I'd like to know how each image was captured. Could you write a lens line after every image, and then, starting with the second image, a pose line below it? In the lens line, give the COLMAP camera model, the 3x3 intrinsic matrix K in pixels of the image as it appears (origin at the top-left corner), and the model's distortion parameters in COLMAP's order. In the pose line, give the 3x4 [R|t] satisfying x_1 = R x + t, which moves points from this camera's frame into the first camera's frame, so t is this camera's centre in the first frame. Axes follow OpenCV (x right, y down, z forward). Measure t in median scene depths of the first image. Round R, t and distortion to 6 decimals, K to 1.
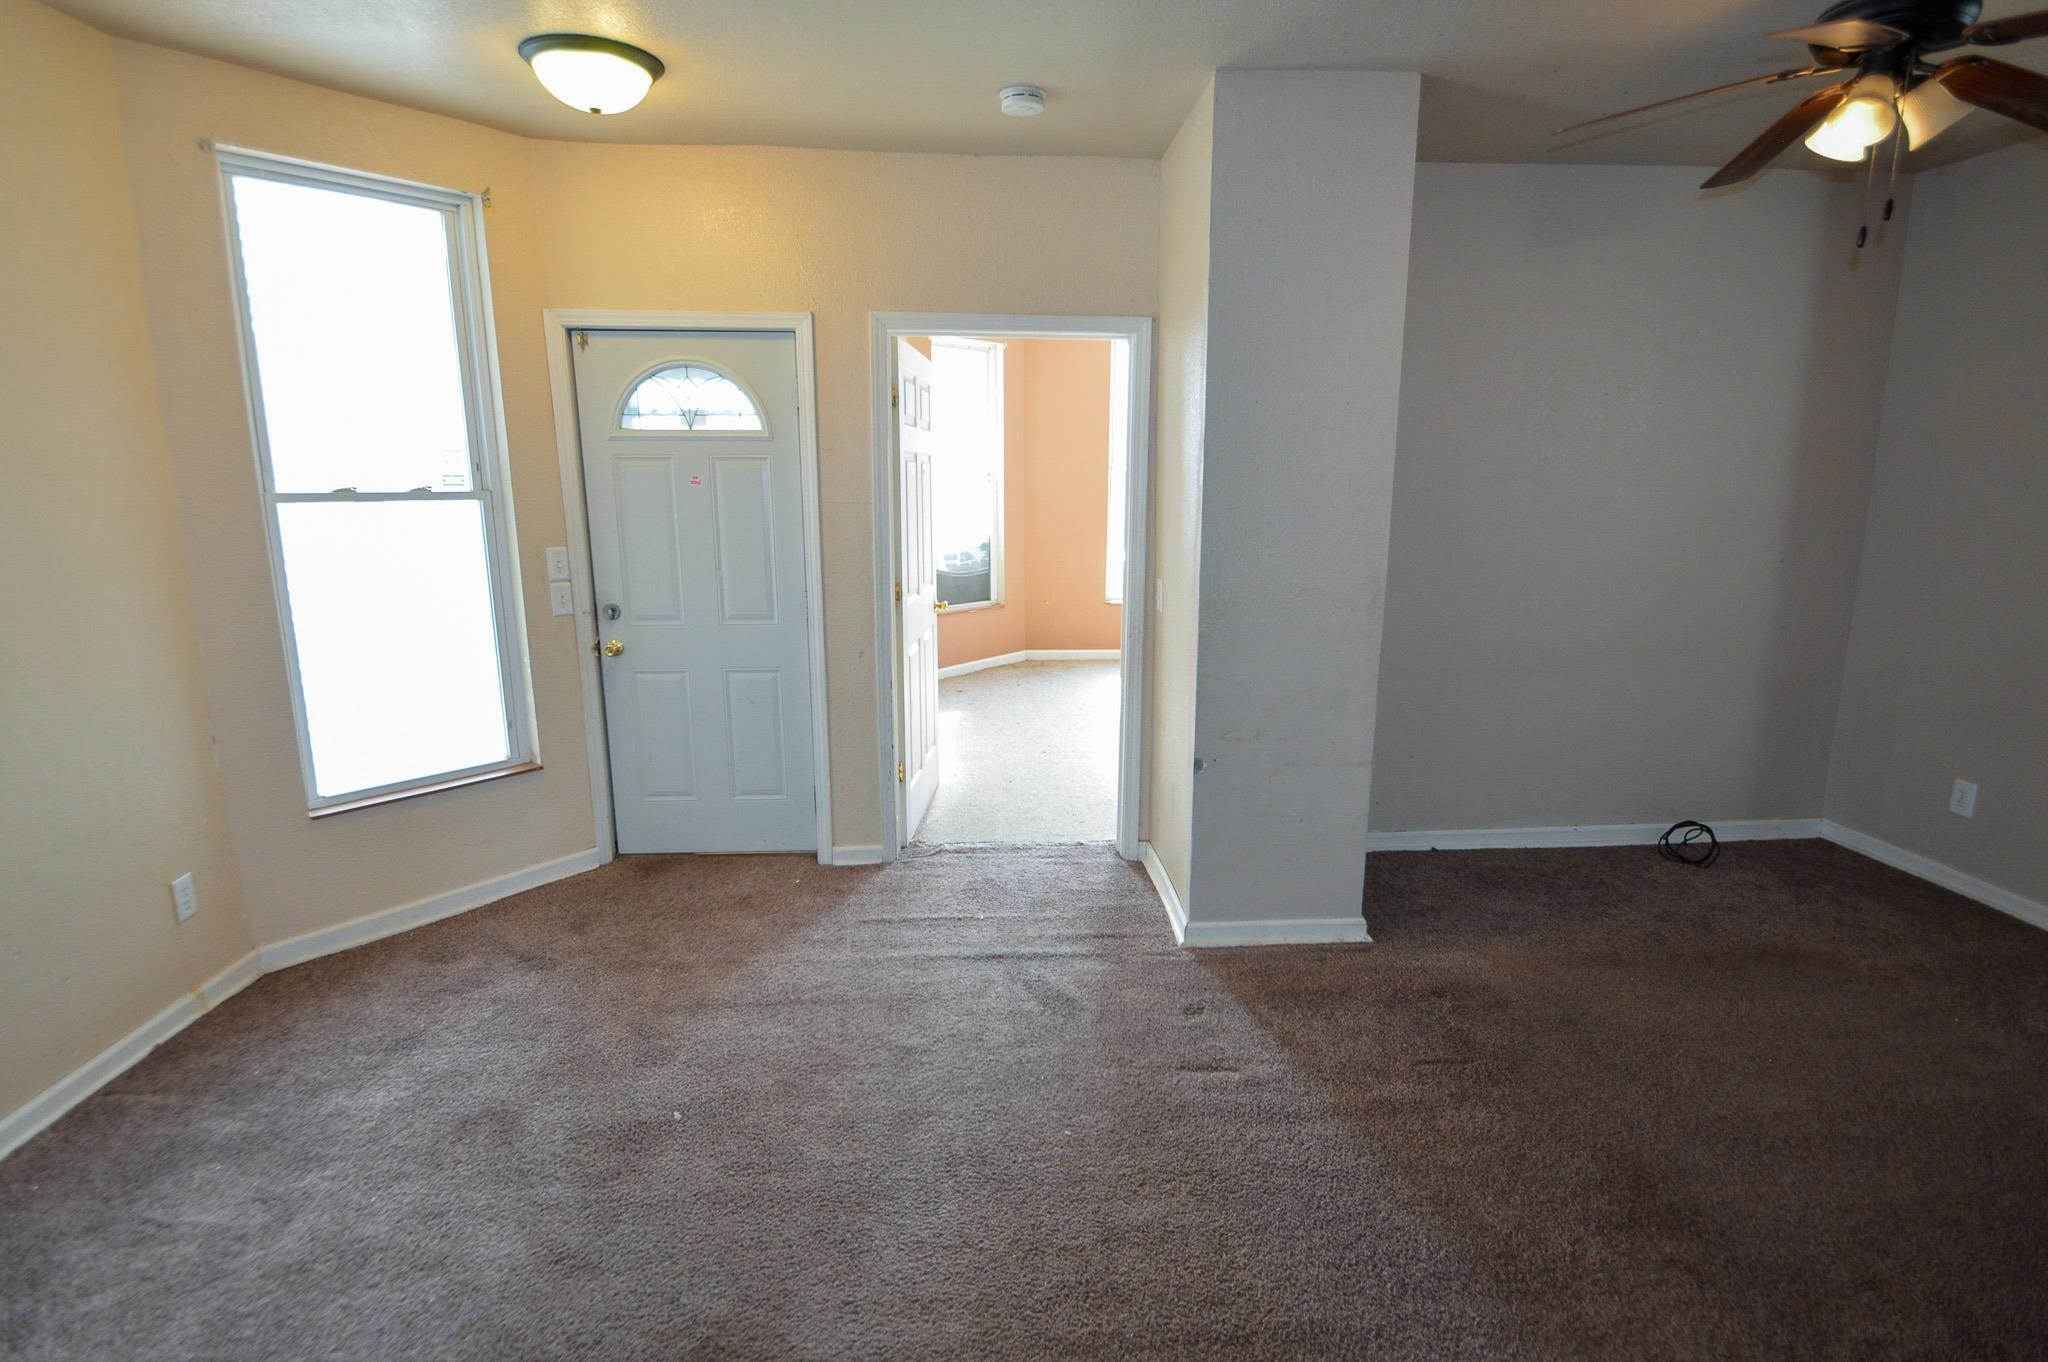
lens RADIAL K [[1005.7, 0, 1022.1], [0, 1005.7, 674.7], [0, 0, 1]] dist [-0.008694, -0.008909]
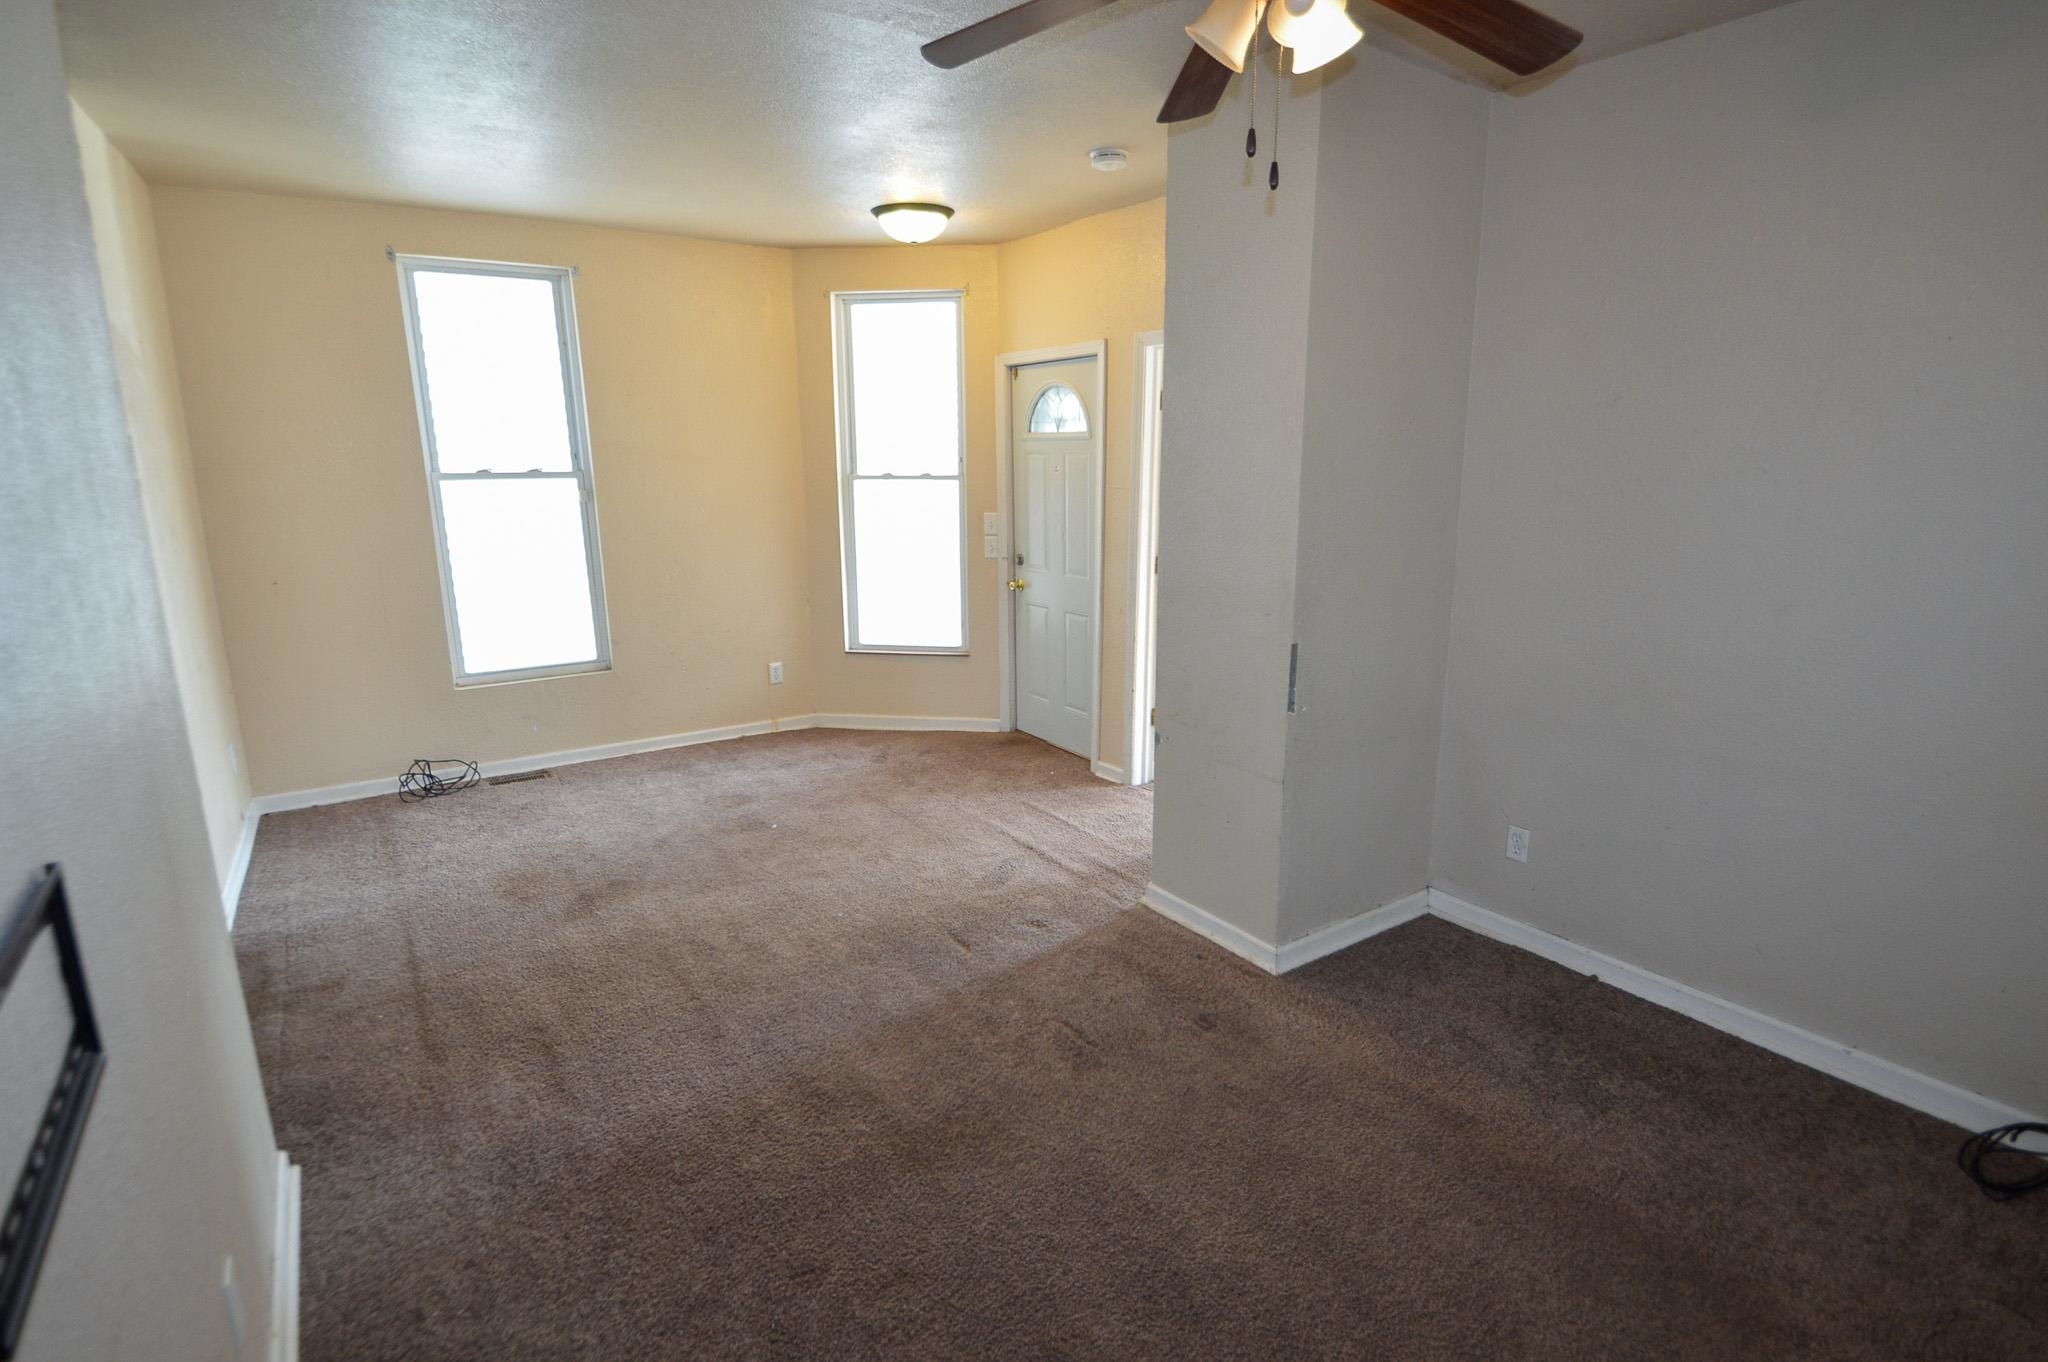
lens RADIAL K [[1005.7, 0, 1018.1], [0, 1005.7, 665.4], [0, 0, 1]] dist [-0.008694, -0.008909]
pose [[0.504836, 0.173063, -0.845689, 0.917829], [-0.165117, 0.980967, 0.102179, -0.066520], [0.847276, 0.088054, 0.523803, 0.276990]]
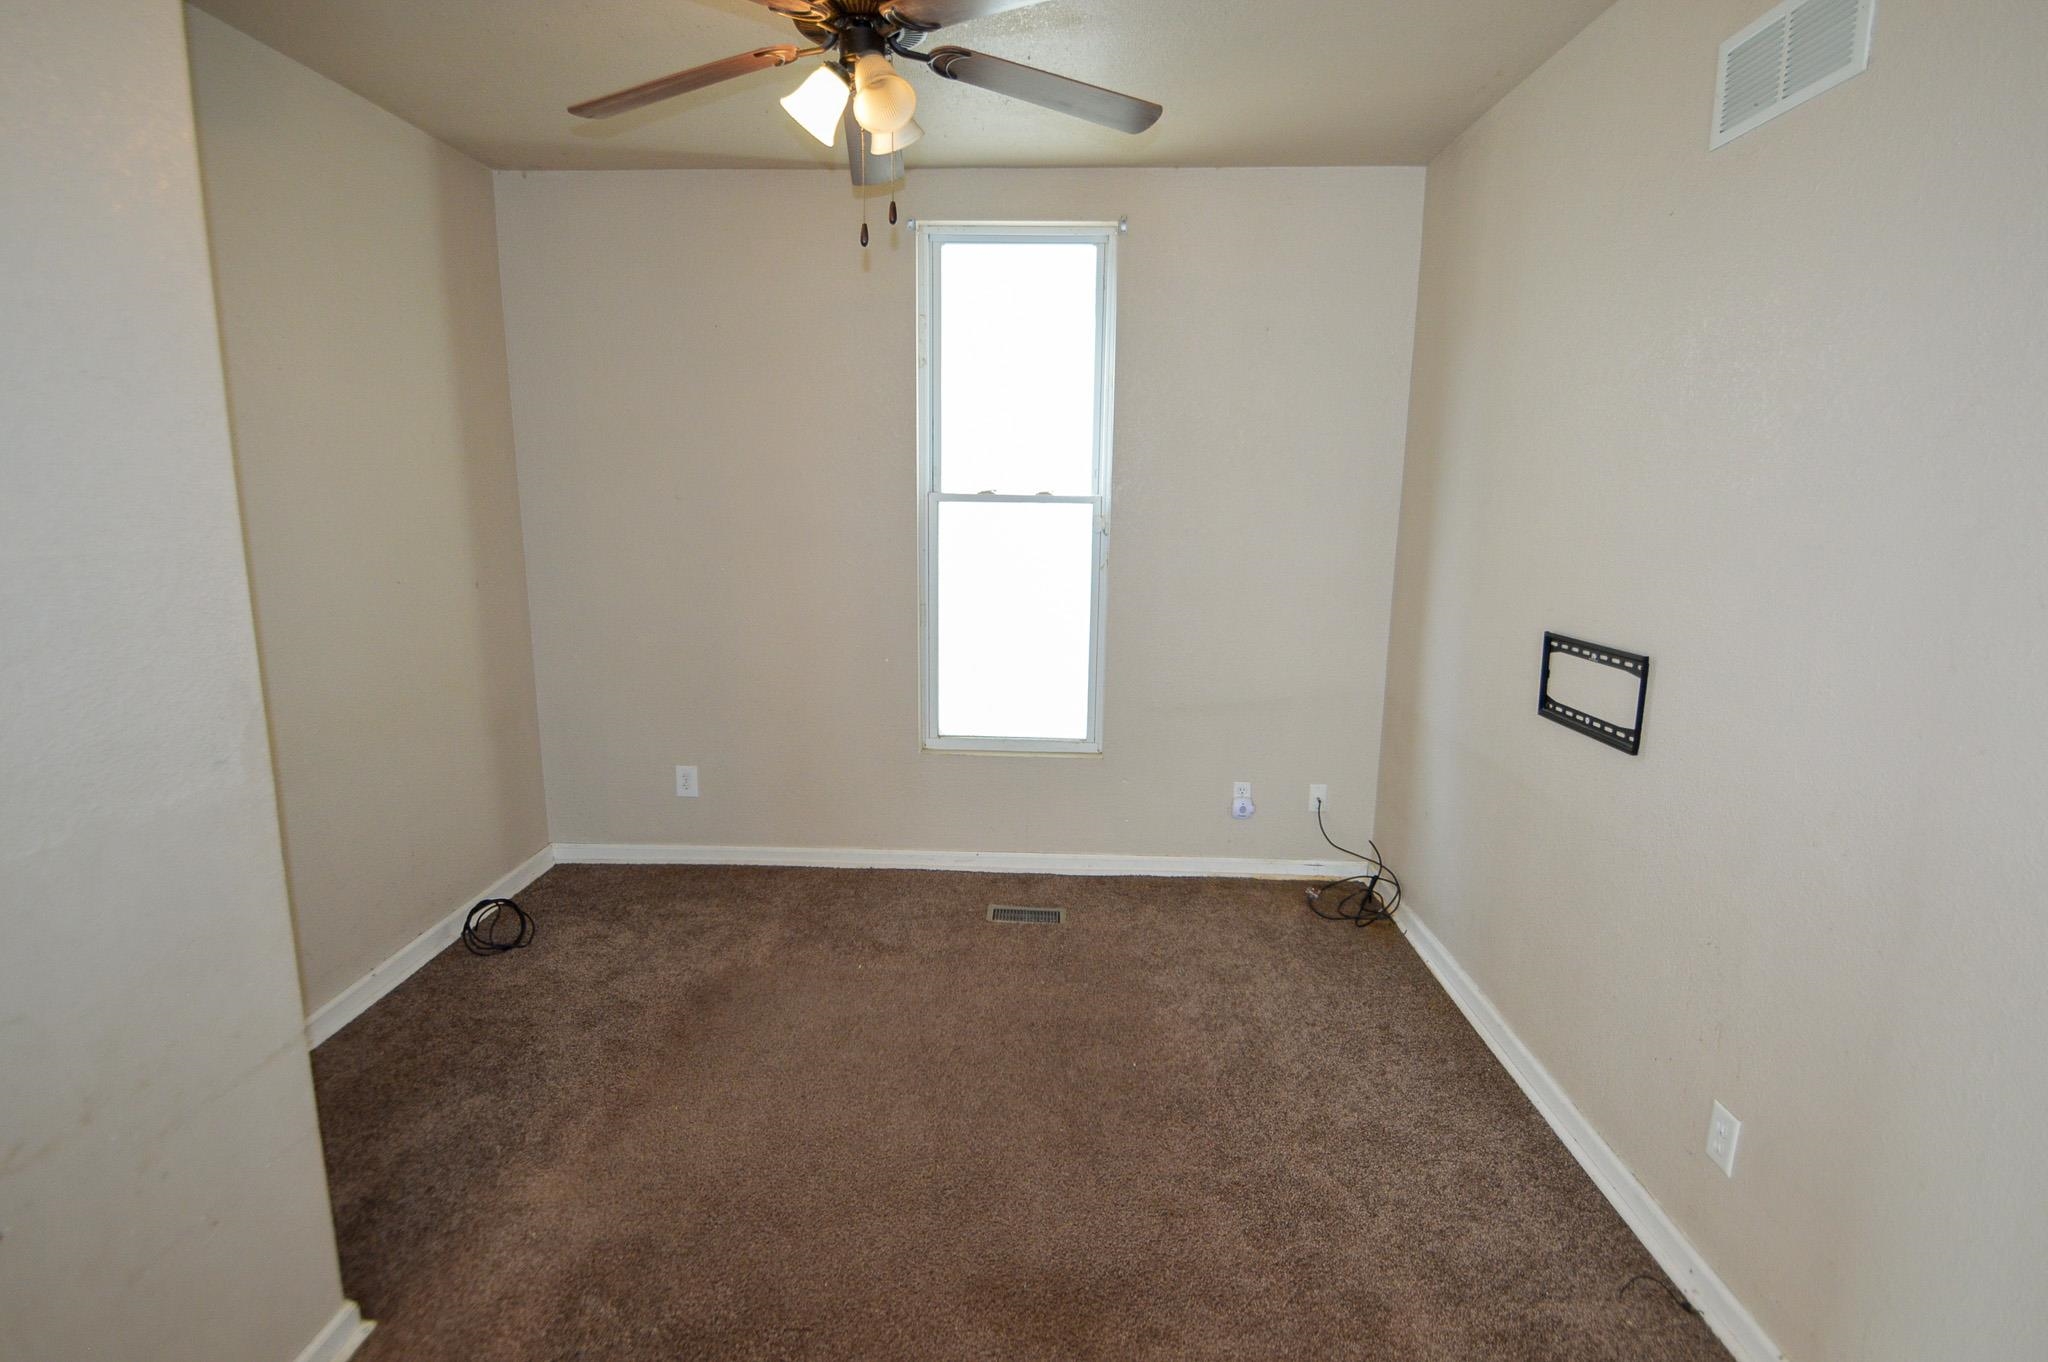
lens RADIAL K [[1005.7, 0, 1025.8], [0, 1005.7, 687.3], [0, 0, 1]] dist [-0.008694, -0.008909]
pose [[0.082055, -0.187699, 0.978793, -0.089088], [0.180602, 0.968646, 0.170613, -0.100996], [-0.980127, 0.162773, 0.113381, 0.506281]]
